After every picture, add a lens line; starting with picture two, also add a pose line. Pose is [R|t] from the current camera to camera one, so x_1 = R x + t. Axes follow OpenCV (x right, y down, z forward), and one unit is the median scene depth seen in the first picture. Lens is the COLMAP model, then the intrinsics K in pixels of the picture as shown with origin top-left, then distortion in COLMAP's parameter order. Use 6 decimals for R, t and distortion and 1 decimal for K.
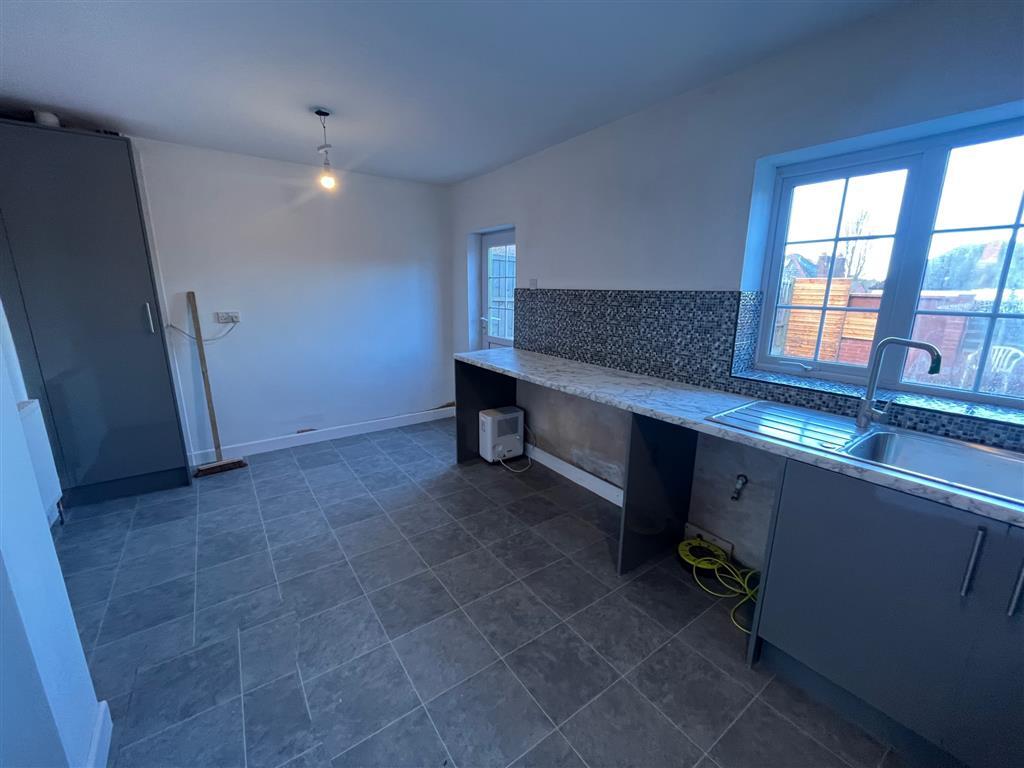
lens RADIAL K [[416.4, 0, 513.1], [0, 416.4, 390.0], [0, 0, 1]] dist [-0.027045, -0.000057]
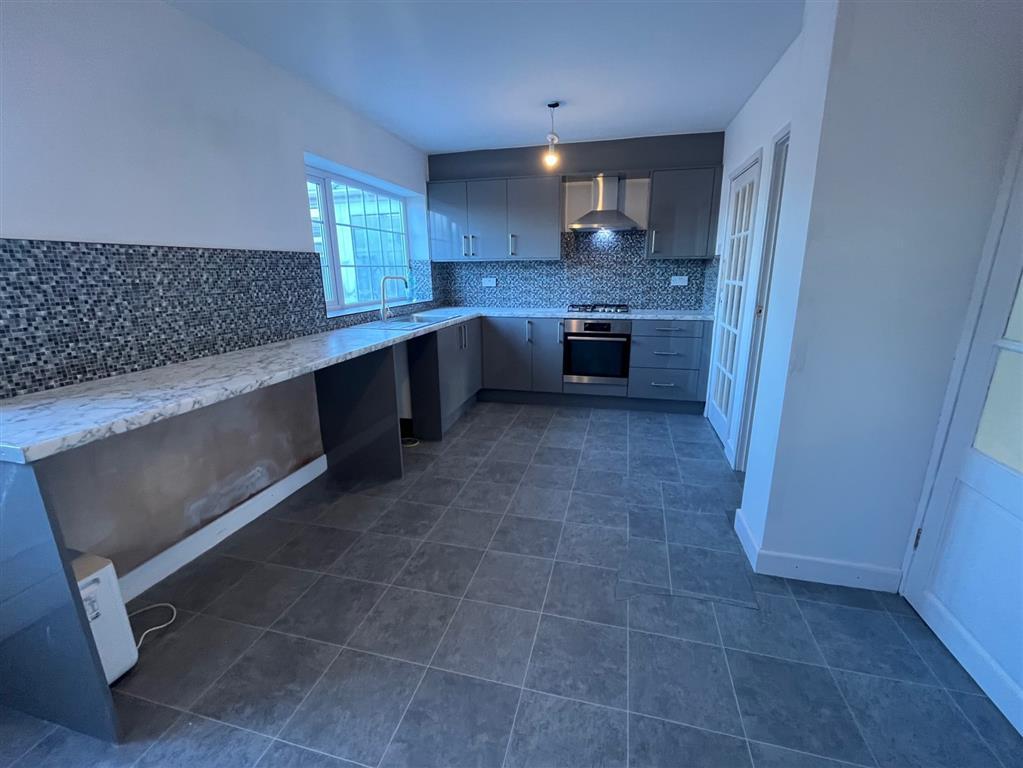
lens RADIAL K [[432.4, 0, 513.0], [0, 432.4, 376.0], [0, 0, 1]] dist [0.052079, -0.000015]
pose [[-0.638413, -0.210655, 0.740306, -0.783842], [0.166072, 0.901464, 0.399727, -0.278079], [-0.751564, 0.378136, -0.540523, 1.177633]]
